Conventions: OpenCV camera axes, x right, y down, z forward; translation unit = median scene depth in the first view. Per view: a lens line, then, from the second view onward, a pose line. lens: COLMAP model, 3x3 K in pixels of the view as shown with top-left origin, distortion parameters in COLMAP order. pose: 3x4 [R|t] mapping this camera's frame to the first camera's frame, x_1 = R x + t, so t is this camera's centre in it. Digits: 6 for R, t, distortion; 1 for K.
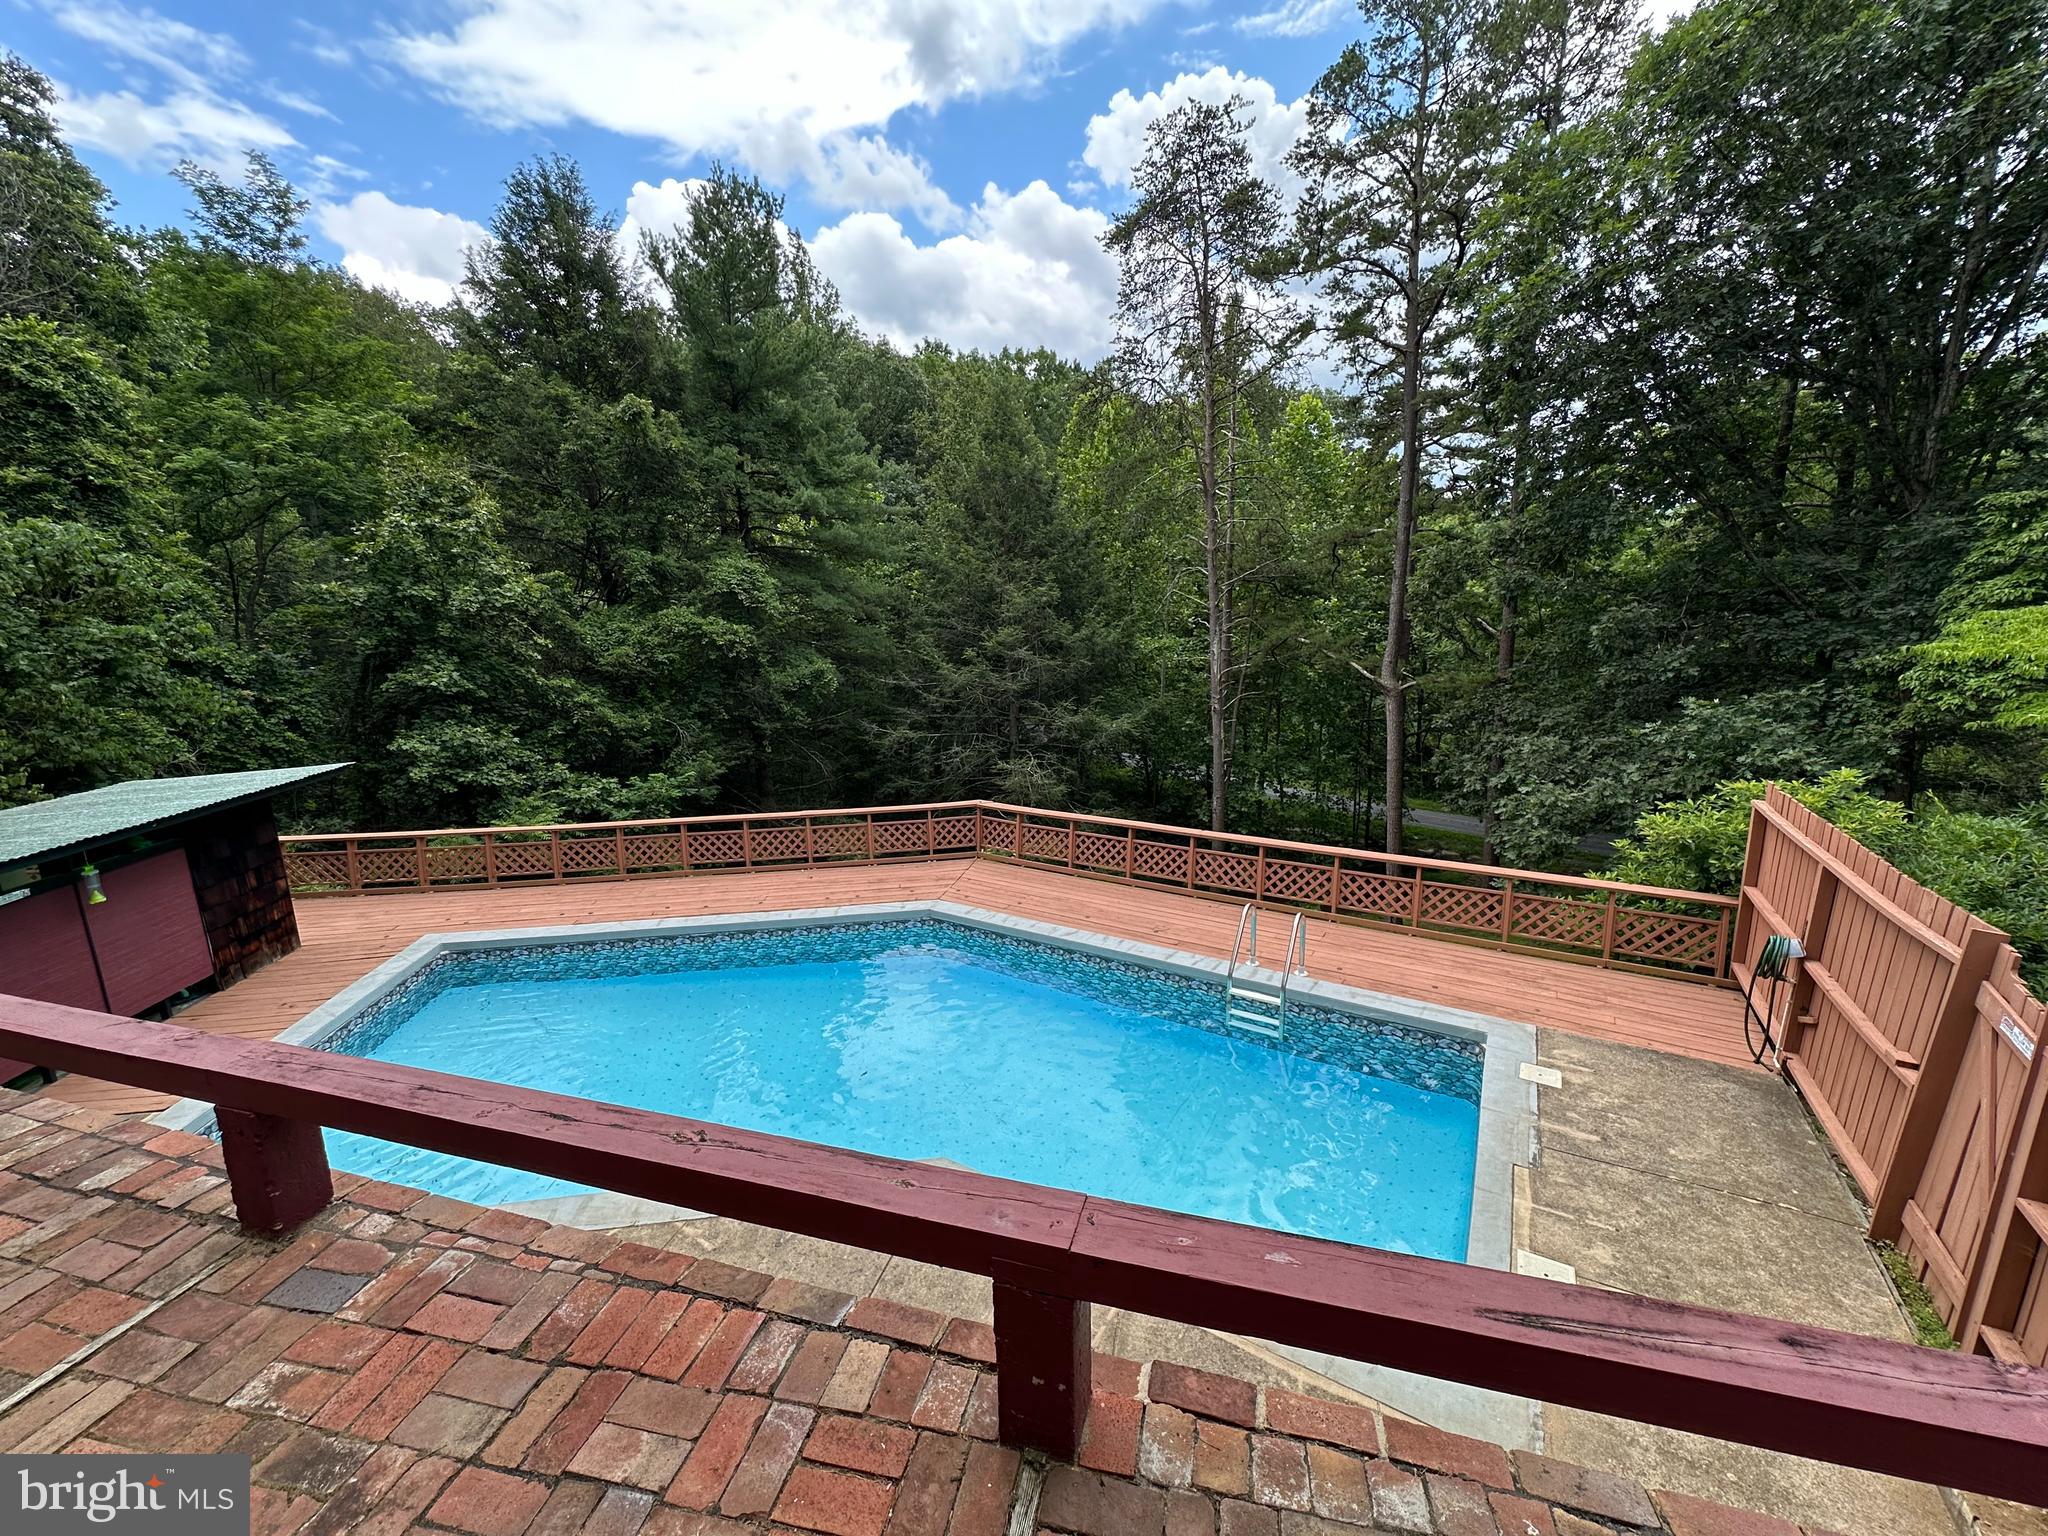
lens RADIAL K [[825.0, 0, 1024.7], [0, 825.0, 769.5], [0, 0, 1]] dist [-0.002613, 0.000534]
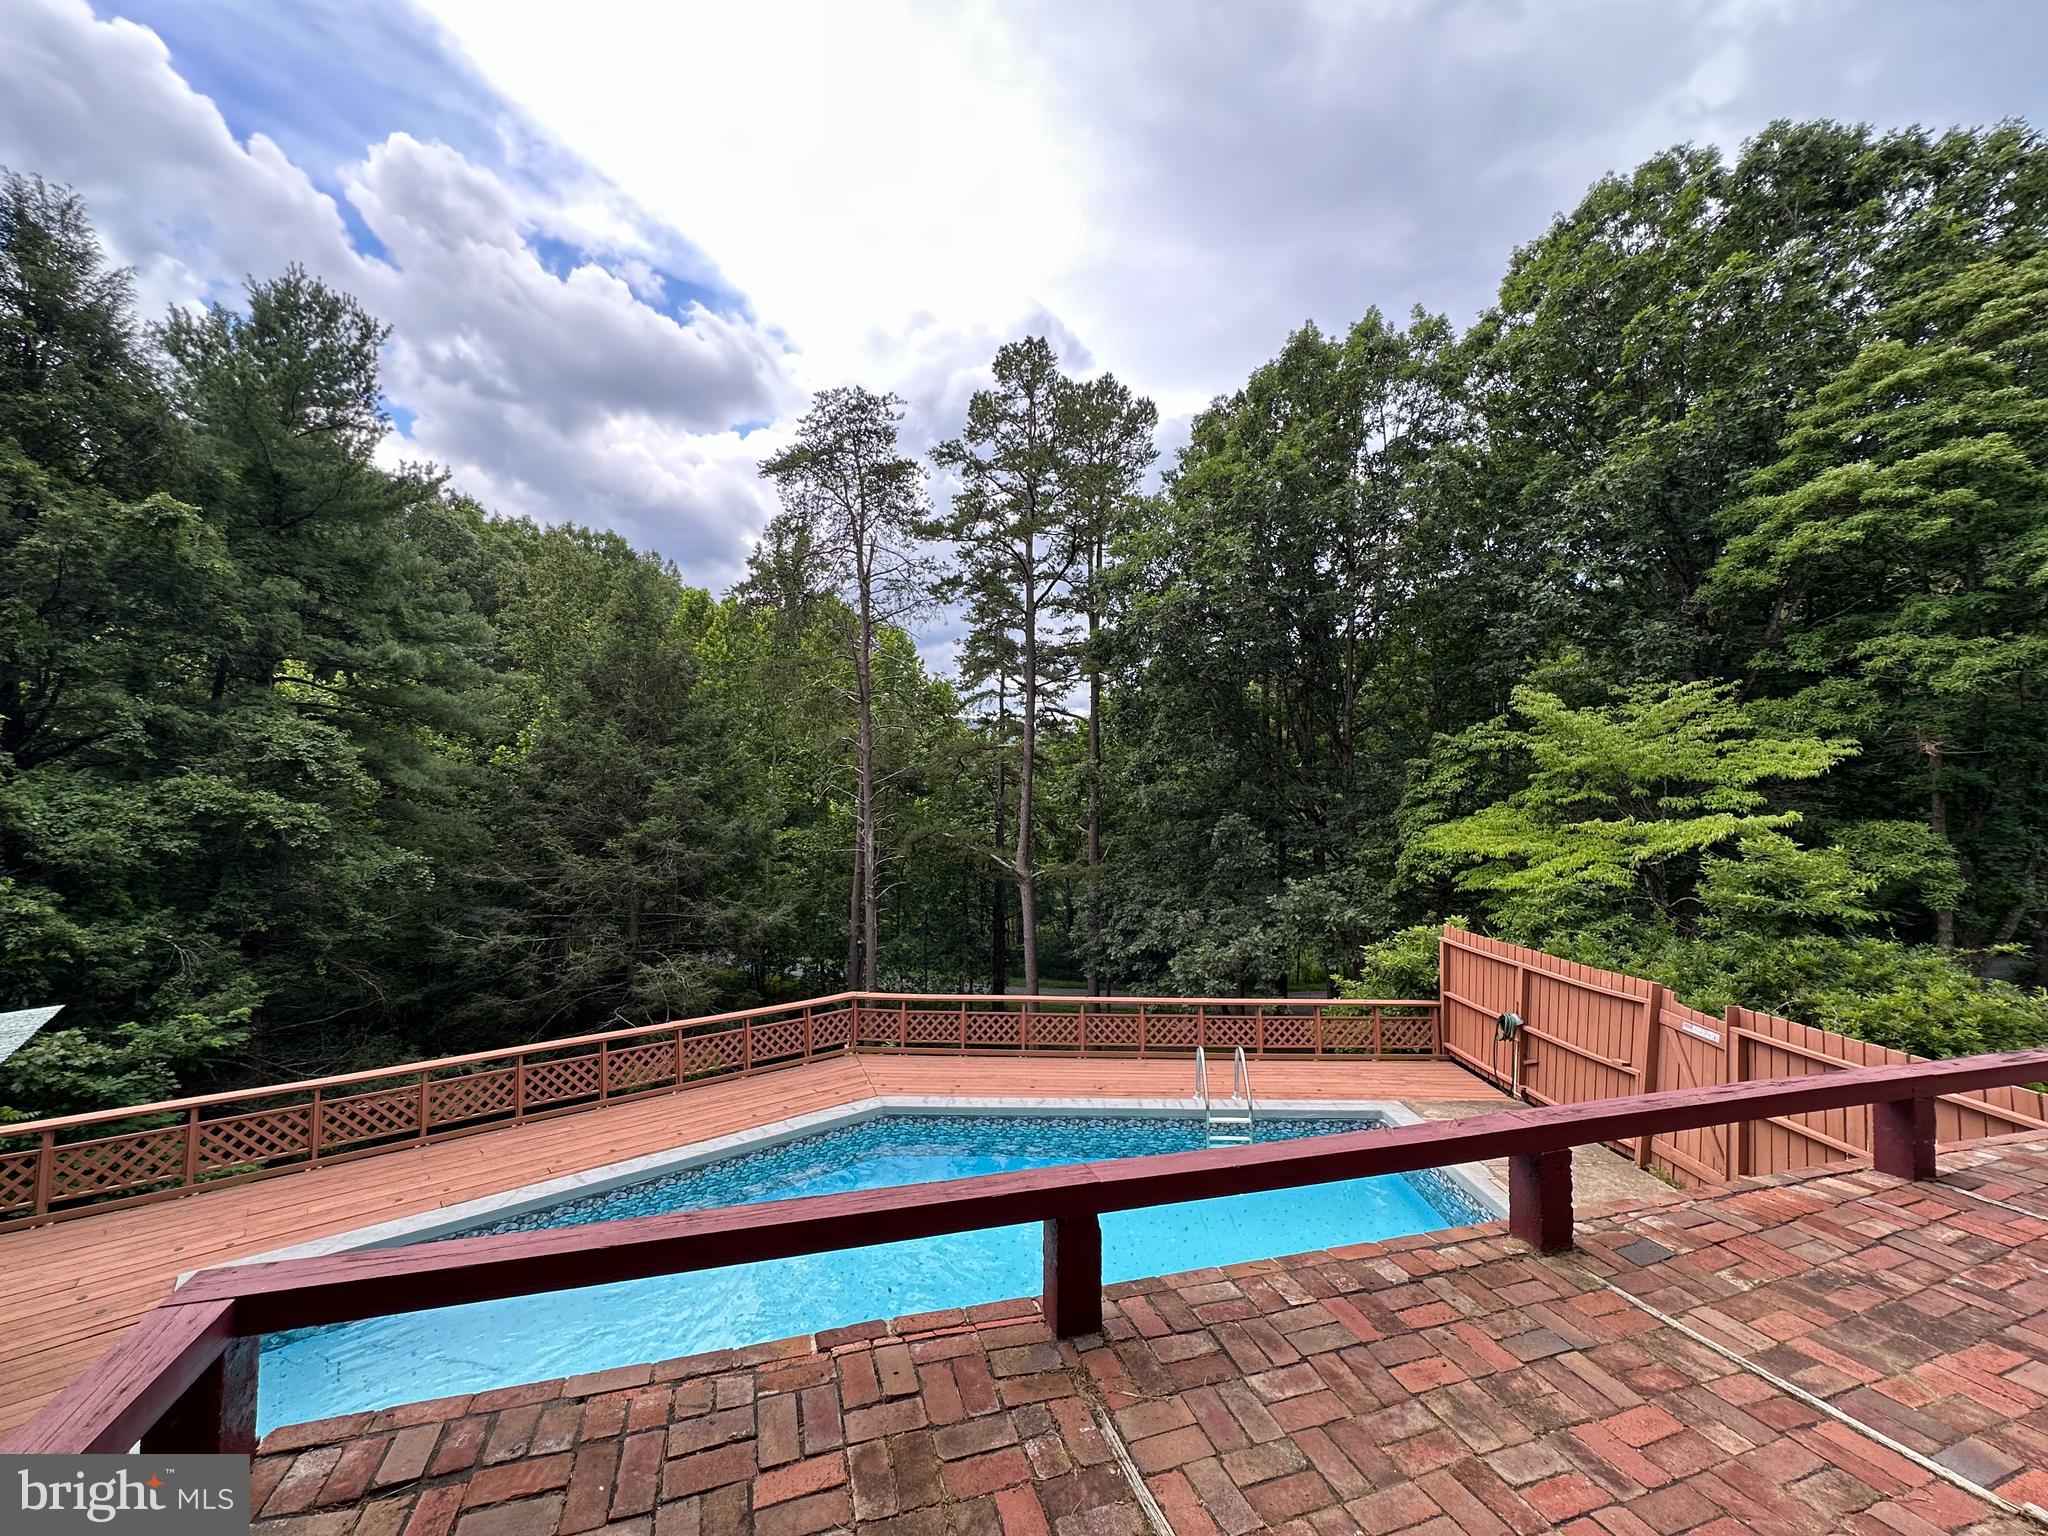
lens RADIAL K [[825.0, 0, 1027.1], [0, 825.0, 768.3], [0, 0, 1]] dist [-0.002613, 0.000534]
pose [[0.830349, 0.059495, 0.554059, -0.225061], [0.070581, 0.975047, -0.210479, -0.000765], [-0.552756, 0.213878, 0.805430, 0.016859]]
